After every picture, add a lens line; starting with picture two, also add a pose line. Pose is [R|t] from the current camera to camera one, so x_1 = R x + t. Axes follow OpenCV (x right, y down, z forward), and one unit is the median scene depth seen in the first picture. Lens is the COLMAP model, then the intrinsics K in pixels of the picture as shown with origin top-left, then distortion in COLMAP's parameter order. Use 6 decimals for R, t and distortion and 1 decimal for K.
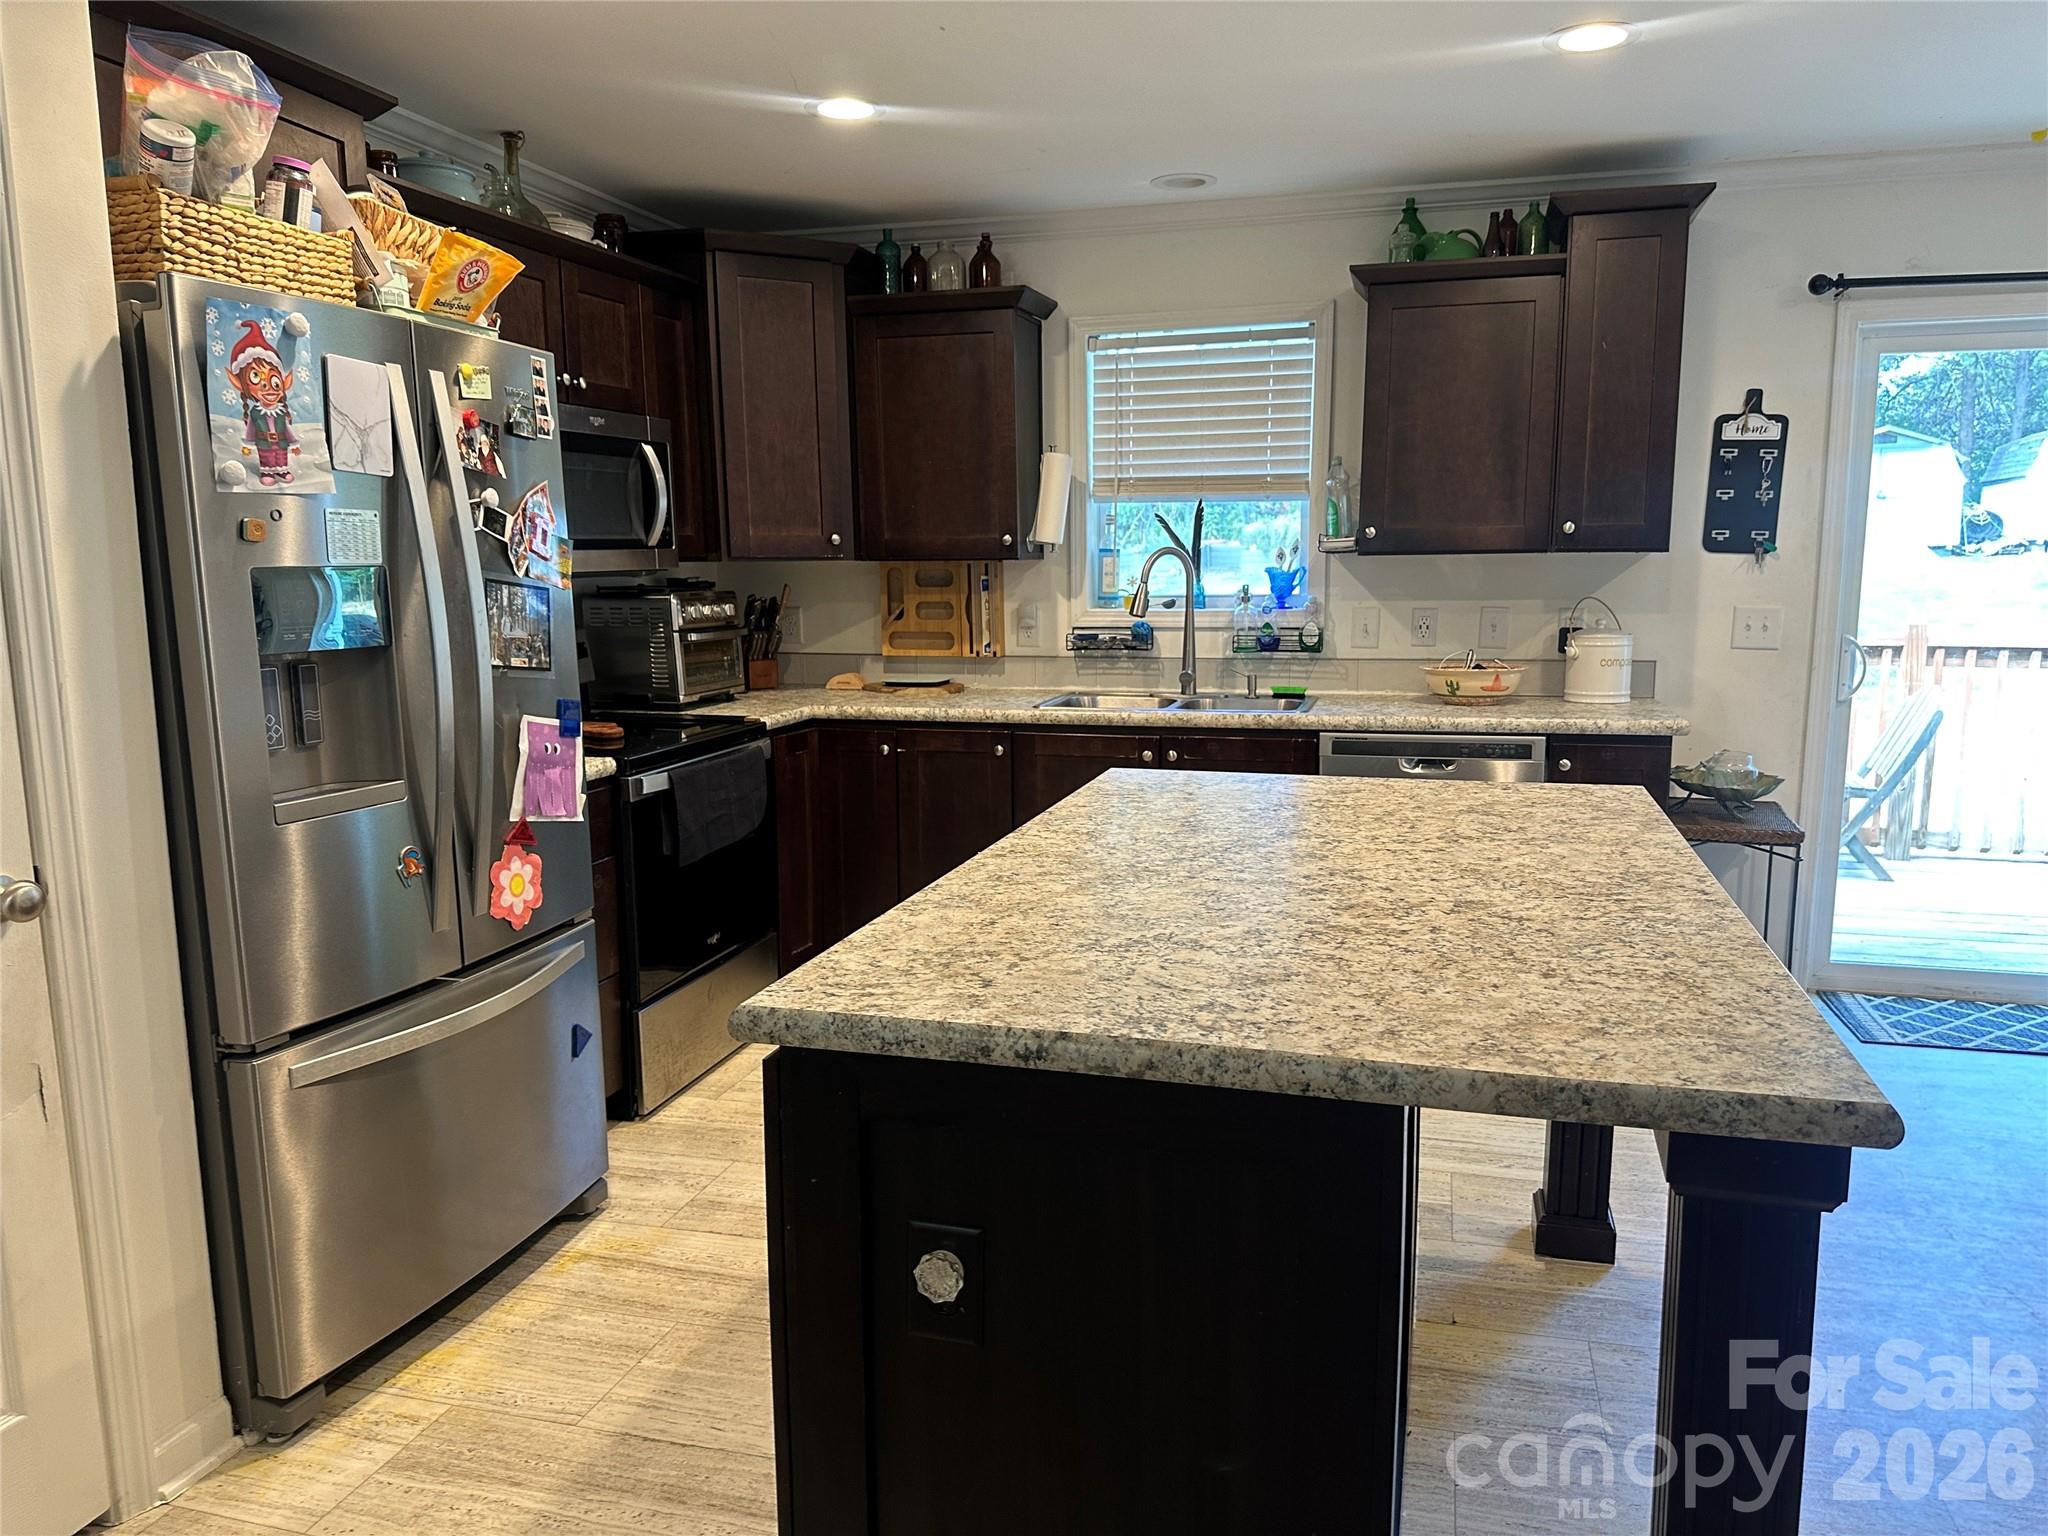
lens RADIAL K [[1408.0, 0, 1048.2], [0, 1408.0, 805.1], [0, 0, 1]] dist [0.037635, -0.050709]
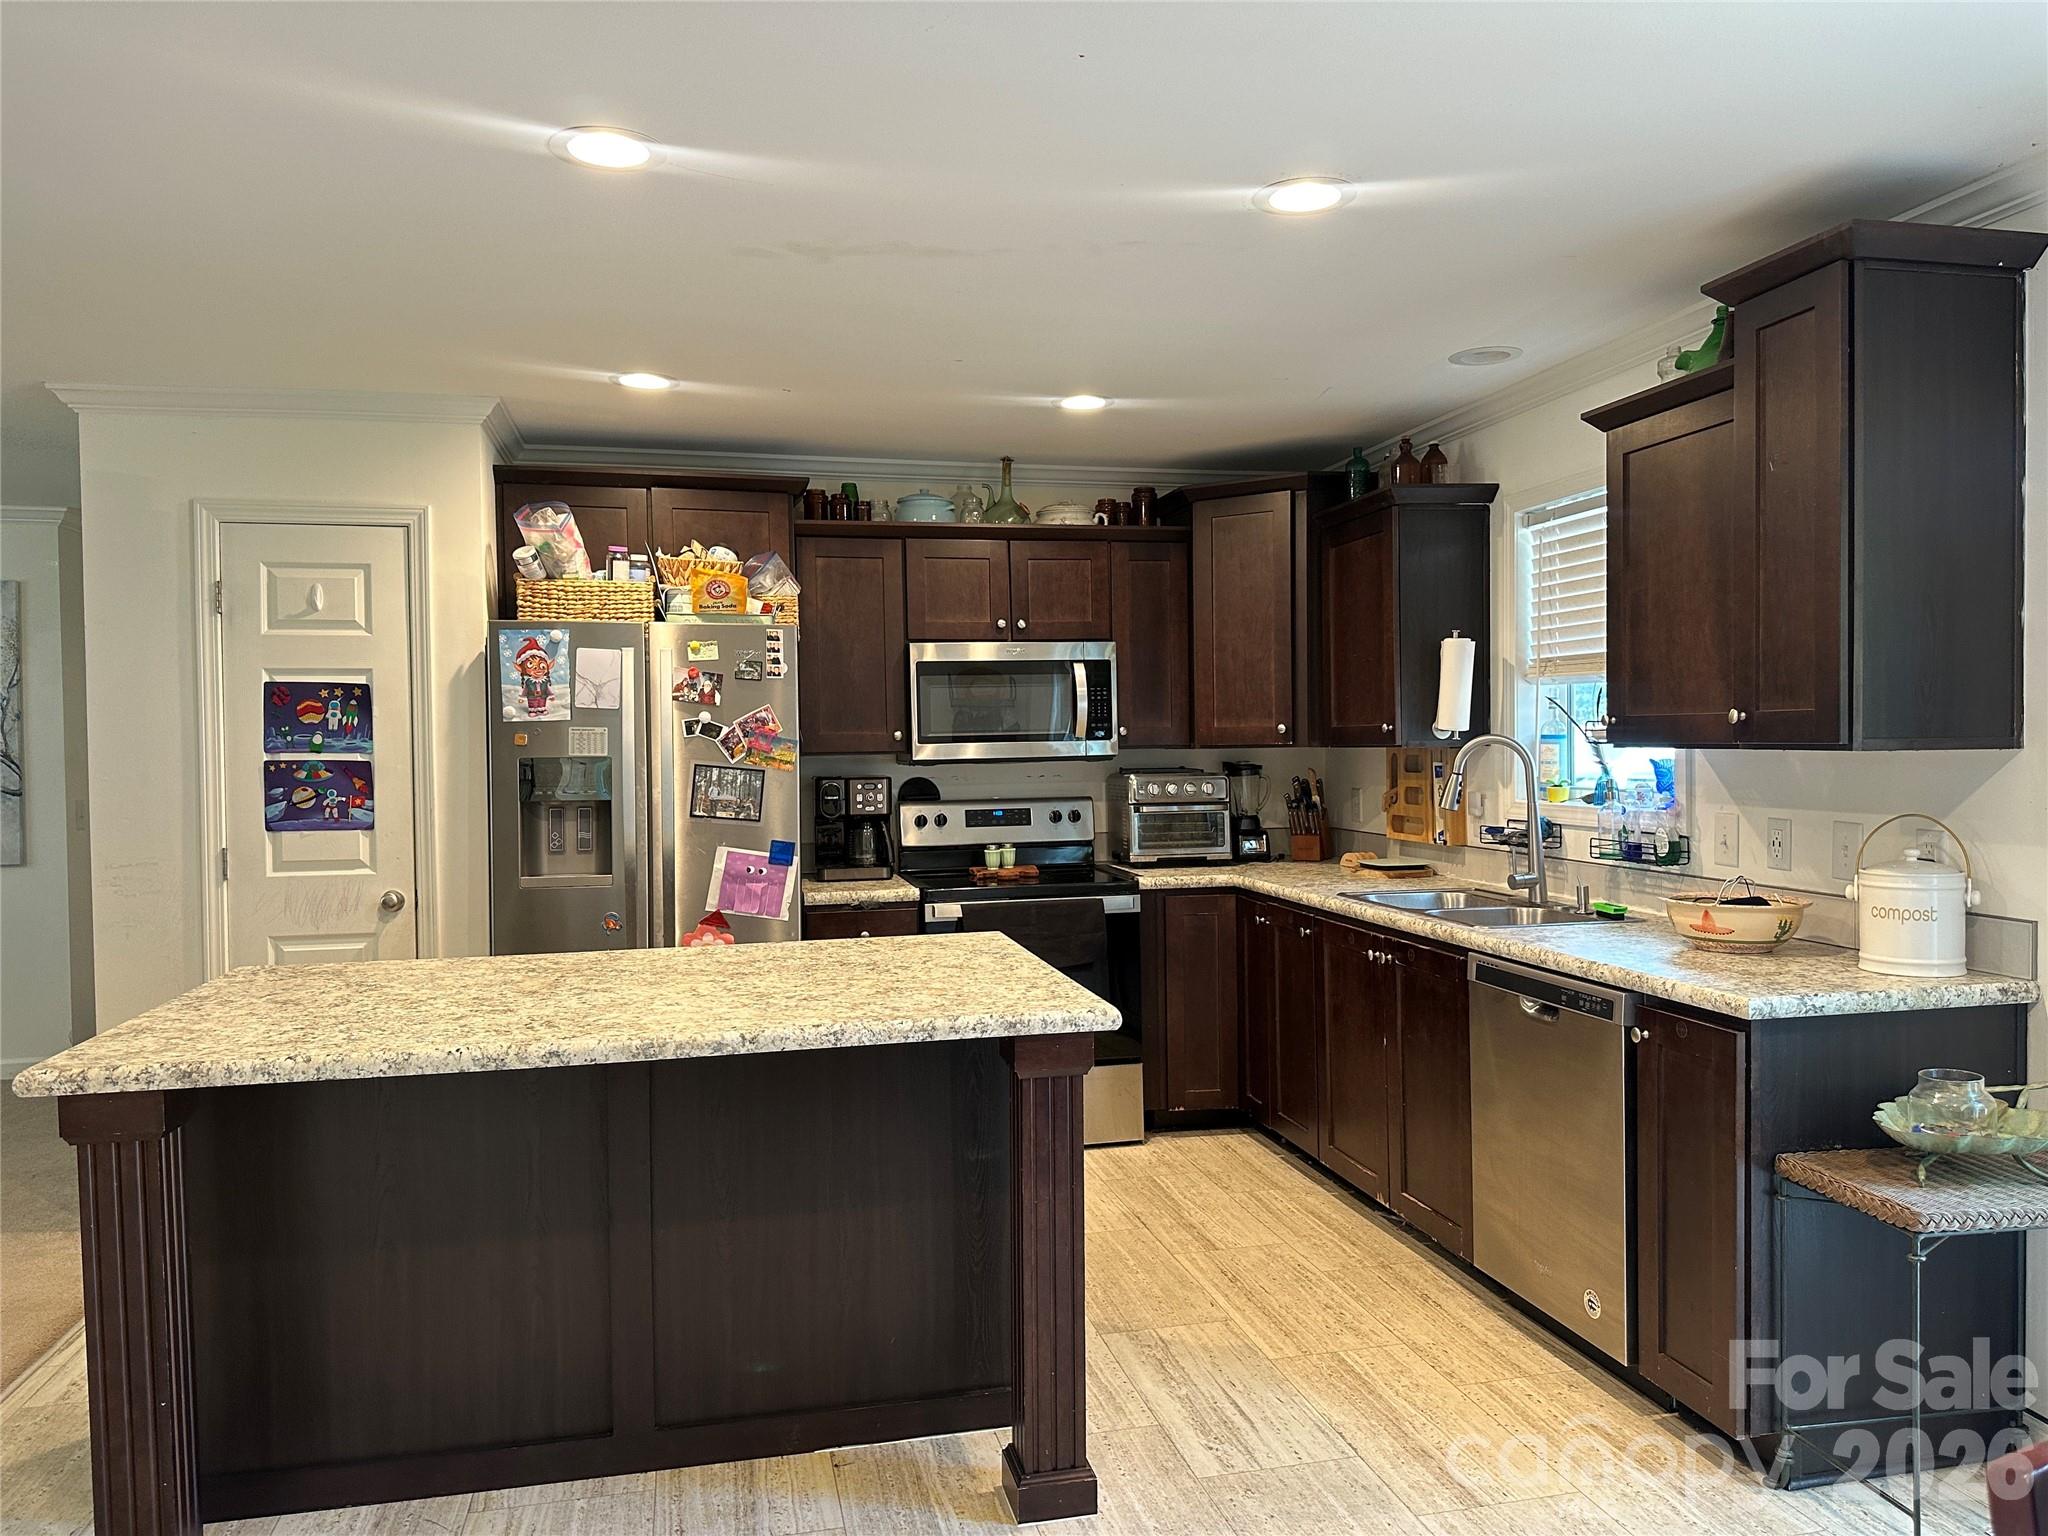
lens RADIAL K [[1408.0, 0, 1059.8], [0, 1408.0, 784.9], [0, 0, 1]] dist [0.037635, -0.050709]
pose [[0.493313, 0.030354, -0.869322, 0.784851], [-0.145597, 0.988173, -0.048117, -0.072066], [0.857580, 0.150307, 0.491898, 0.337526]]
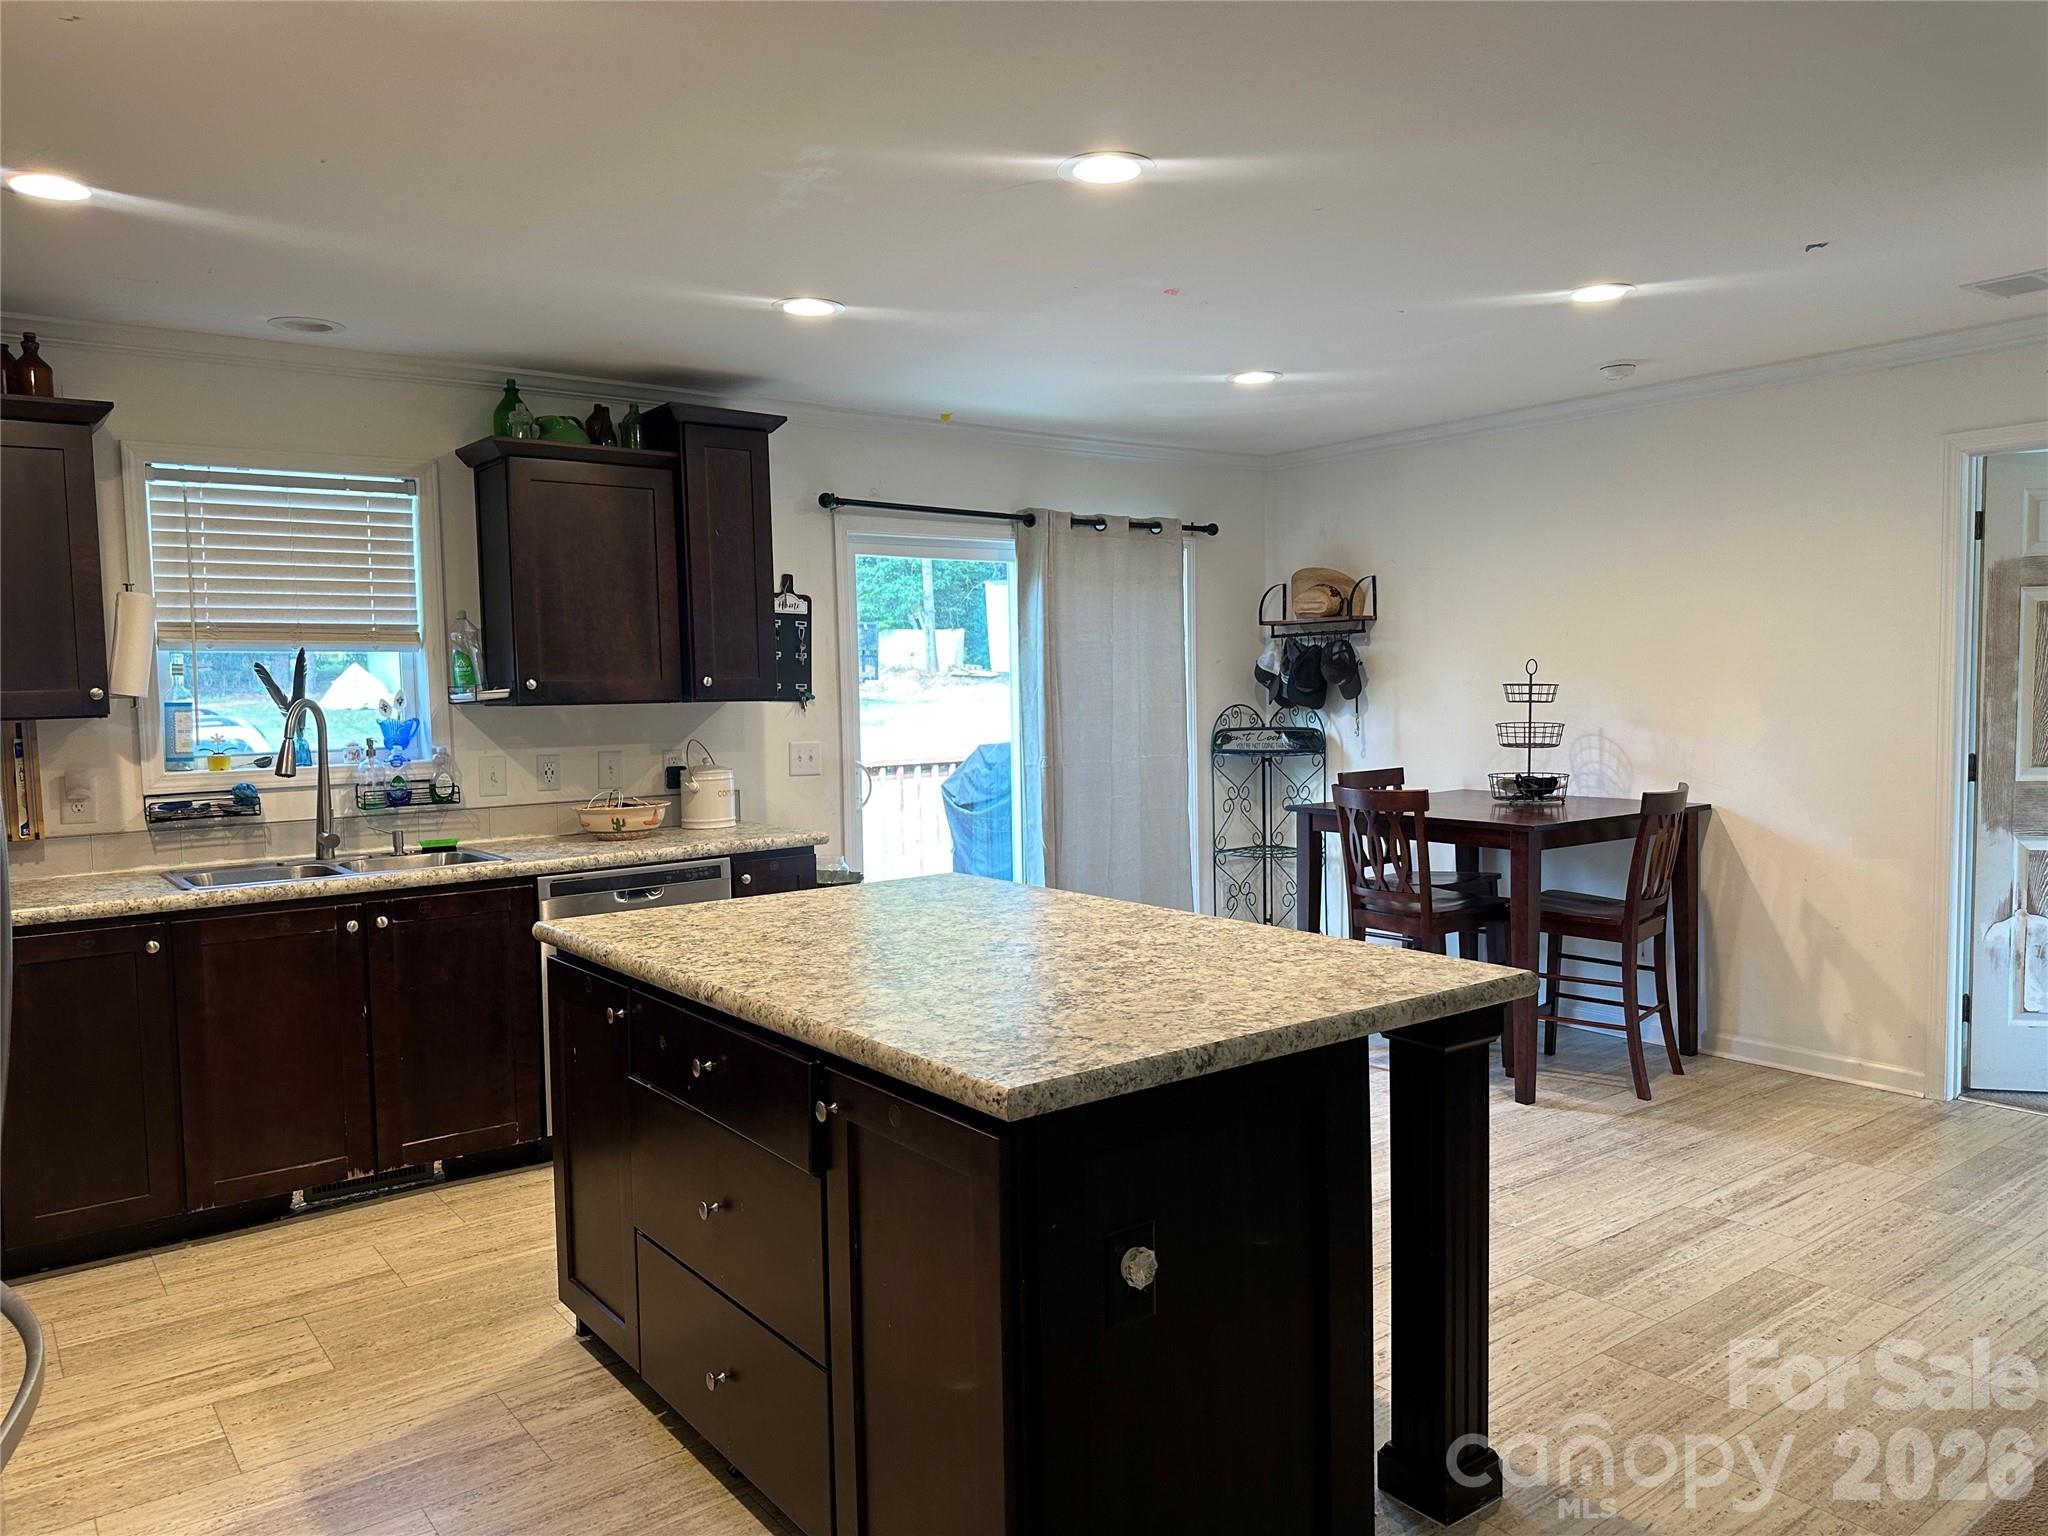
lens RADIAL K [[1408.0, 0, 1012.7], [0, 1408.0, 786.9], [0, 0, 1]] dist [0.037635, -0.050709]
pose [[0.607062, -0.059963, 0.792389, -0.392323], [0.153895, 0.987142, -0.043201, -0.017990], [-0.779610, 0.148170, 0.608485, 0.095518]]
